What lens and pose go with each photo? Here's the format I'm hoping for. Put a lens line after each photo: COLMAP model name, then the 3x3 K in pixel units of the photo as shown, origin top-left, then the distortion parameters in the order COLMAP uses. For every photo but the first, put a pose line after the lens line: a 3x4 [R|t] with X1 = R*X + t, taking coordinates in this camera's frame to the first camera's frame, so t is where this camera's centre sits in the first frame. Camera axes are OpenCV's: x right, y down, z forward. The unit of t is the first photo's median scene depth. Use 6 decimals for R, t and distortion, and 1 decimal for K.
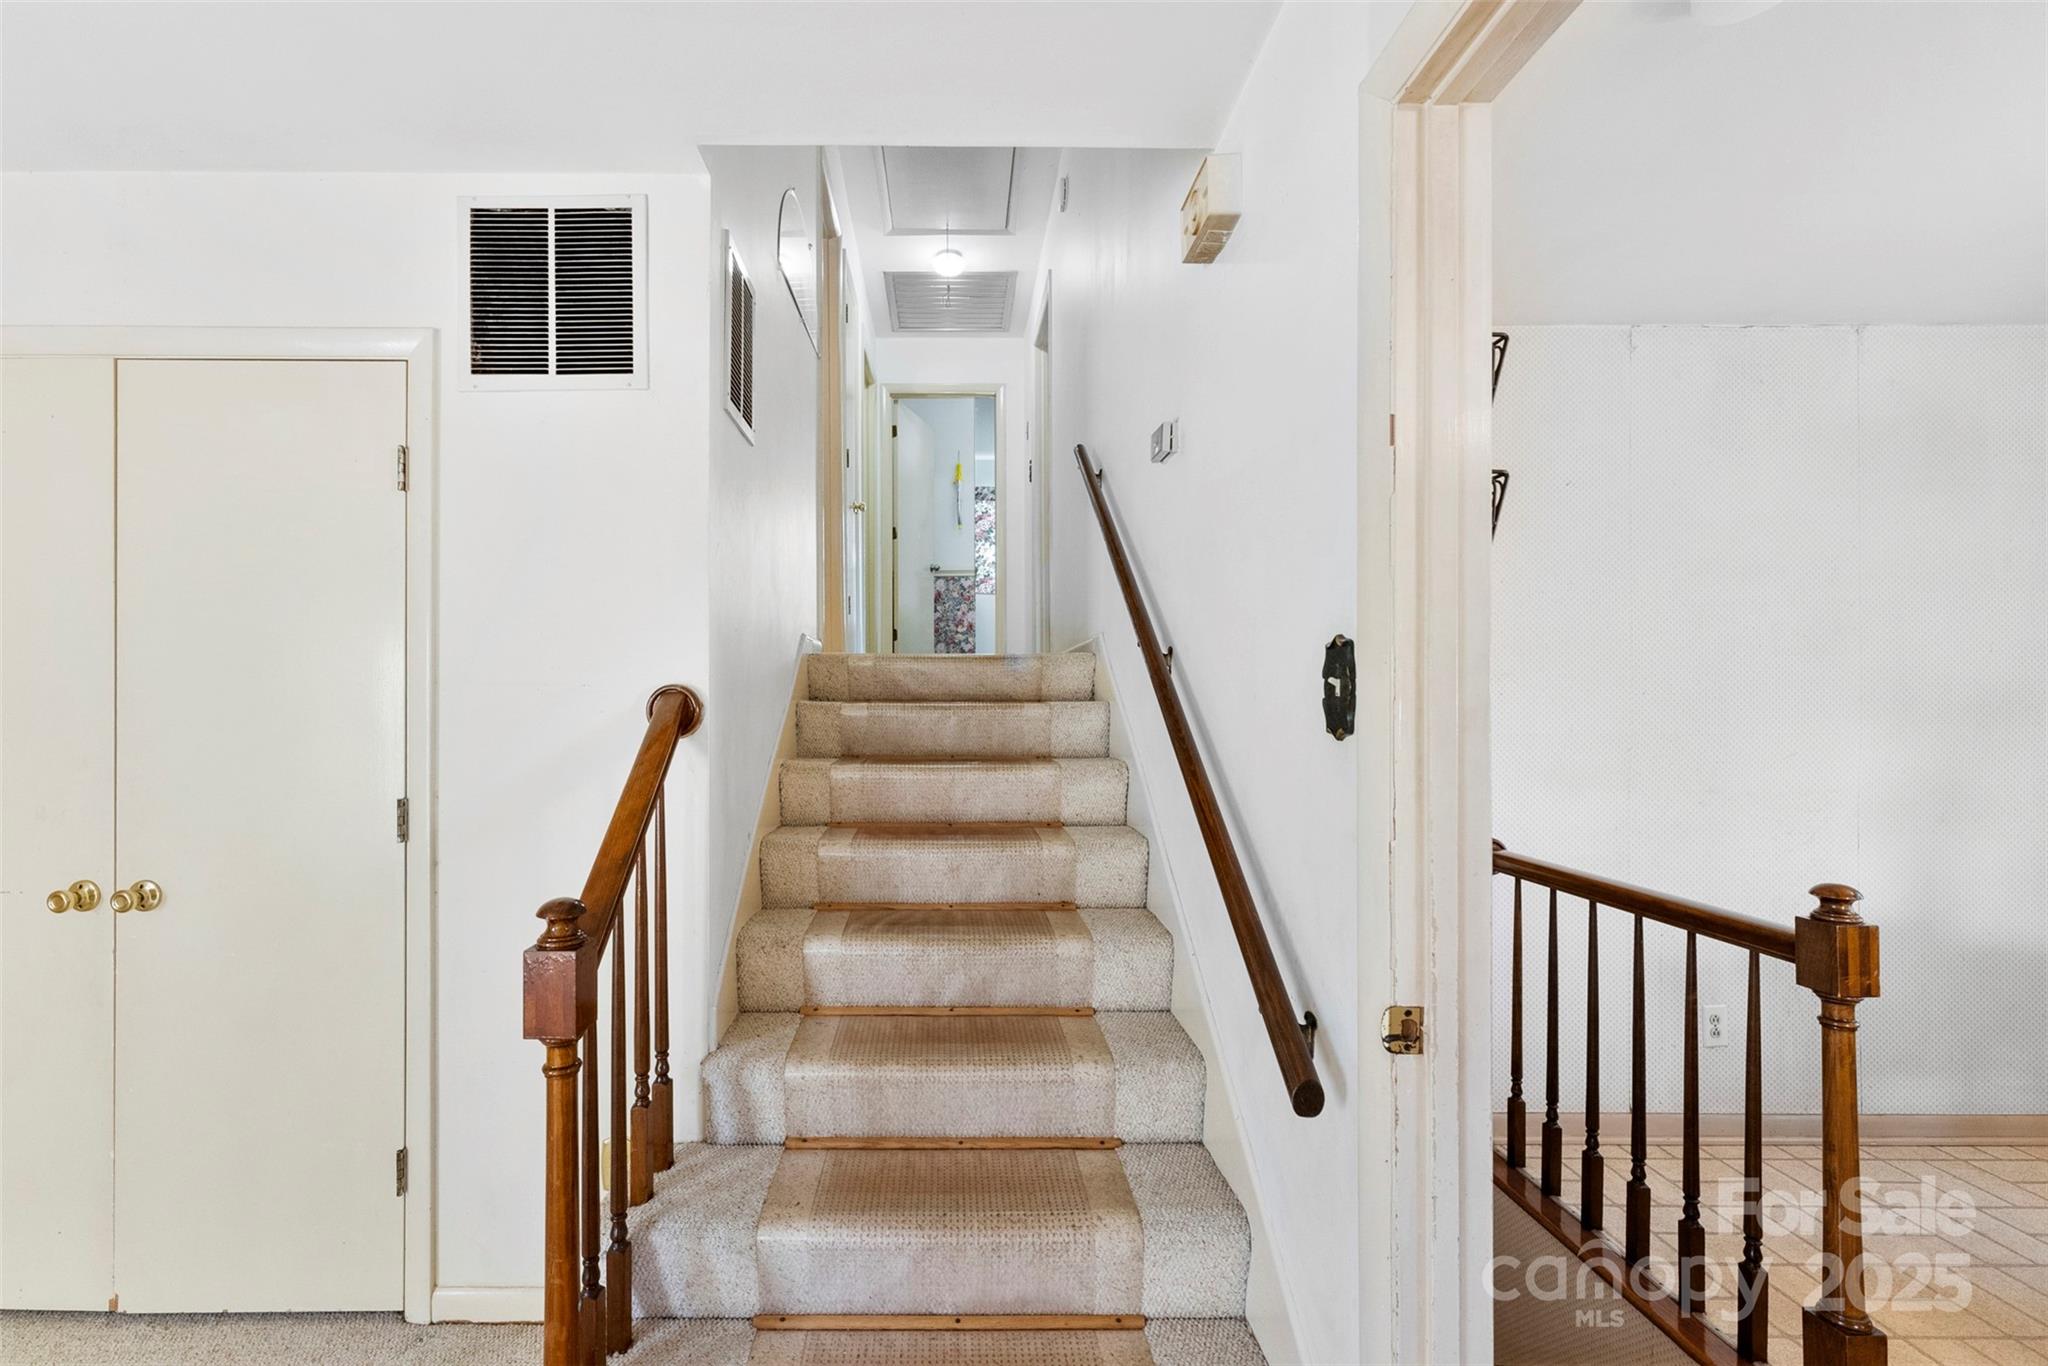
lens RADIAL K [[821.1, 0, 1012.2], [0, 821.1, 678.8], [0, 0, 1]] dist [0.001235, 0.000496]
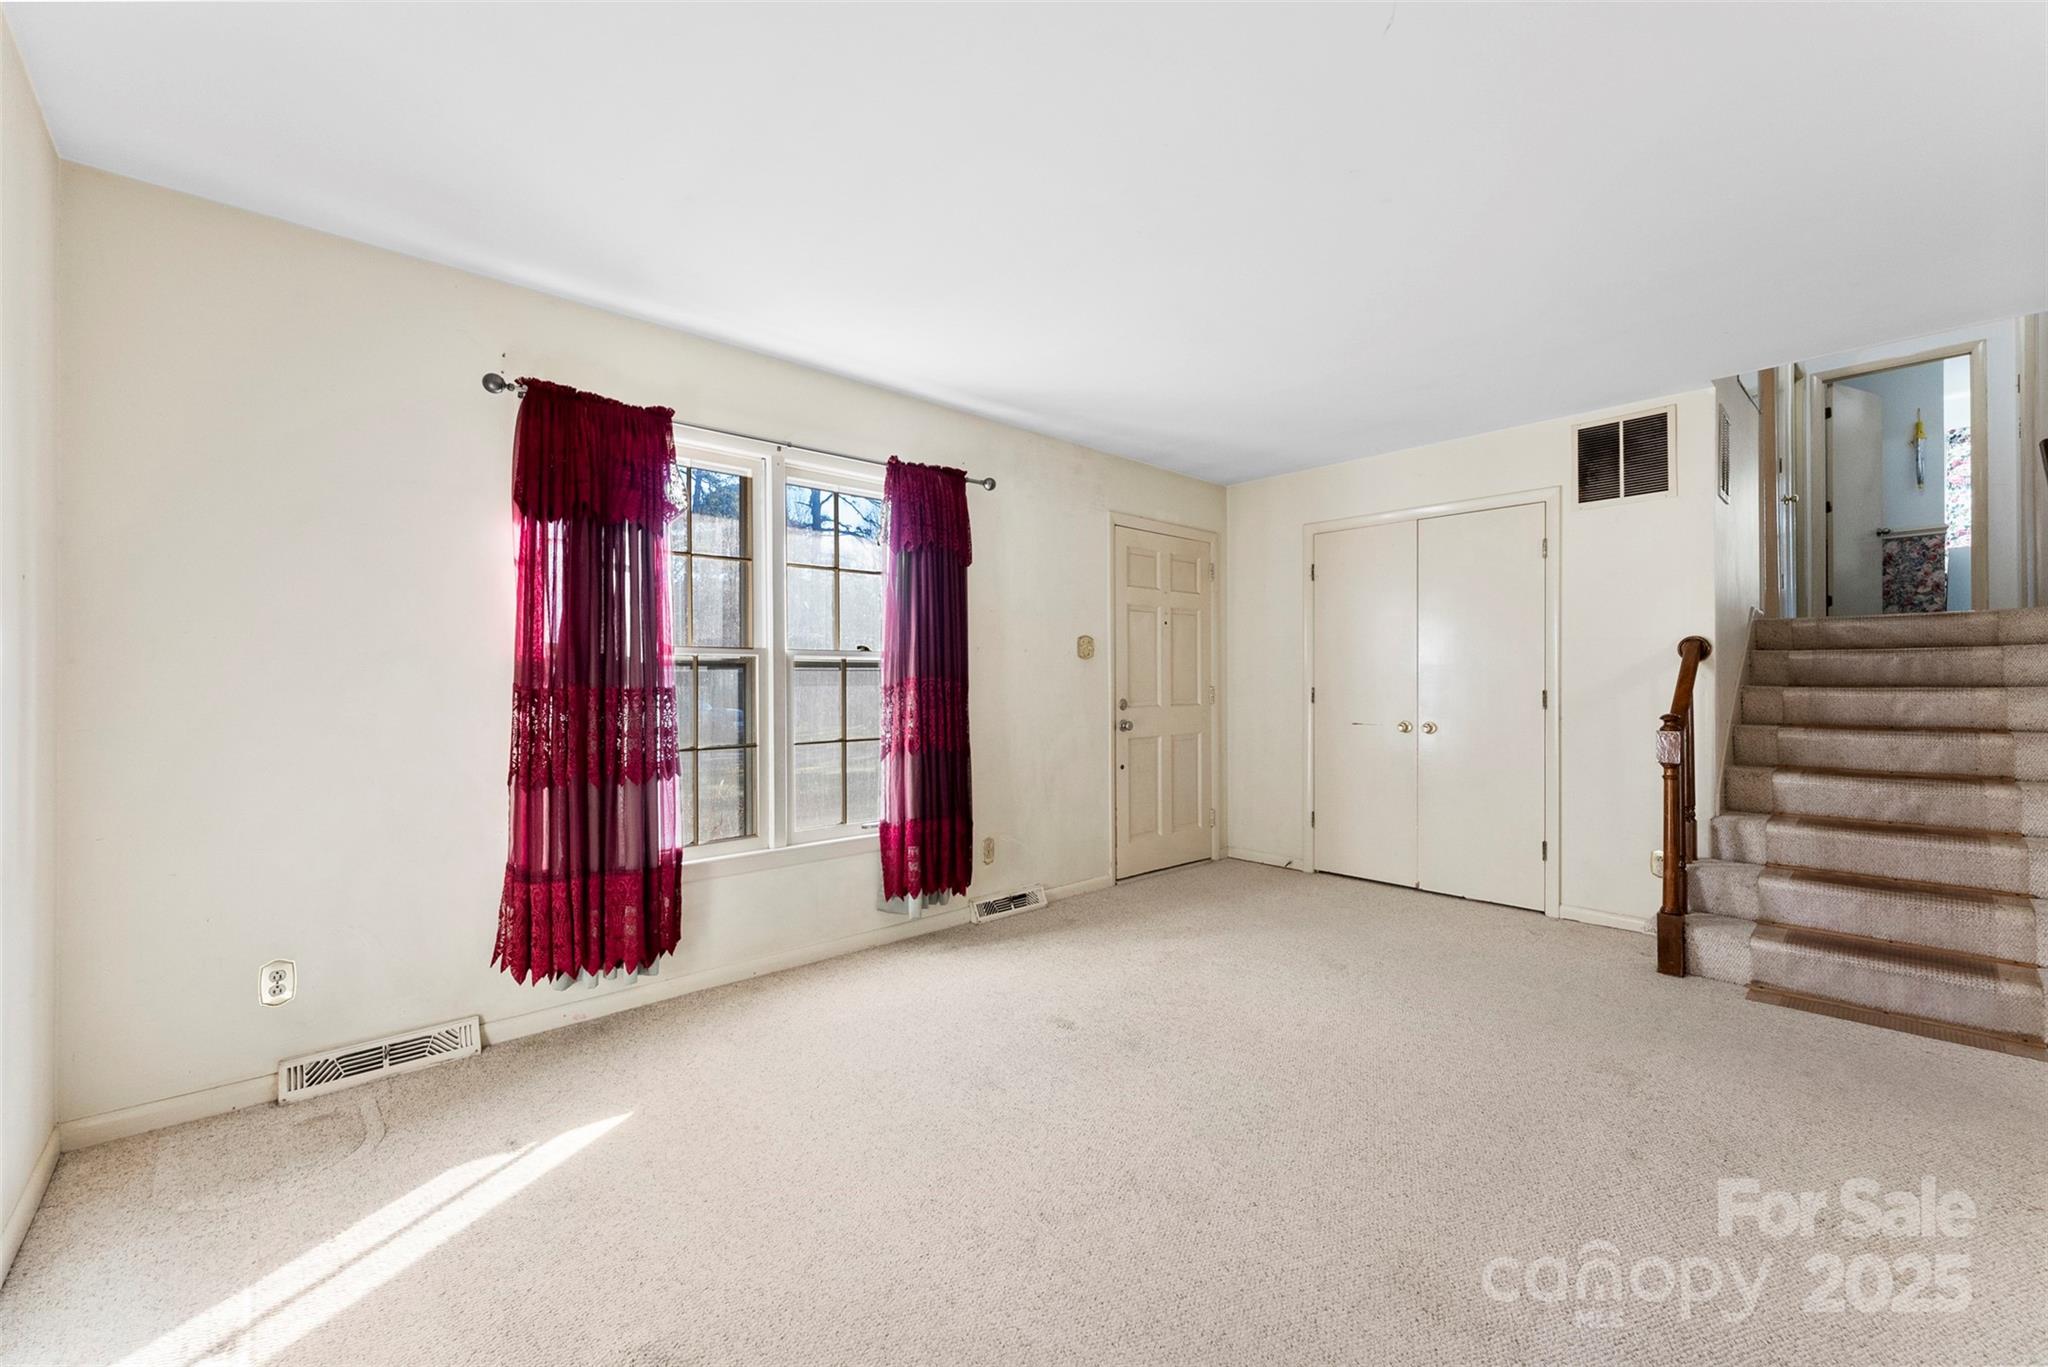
lens RADIAL K [[821.1, 0, 1012.2], [0, 821.1, 679.3], [0, 0, 1]] dist [0.001235, 0.000496]
pose [[0.611106, 0.000875, -0.791549, 0.134124], [0.014769, 0.999813, 0.012508, 0.047338], [0.791411, -0.019334, 0.610978, -1.206732]]
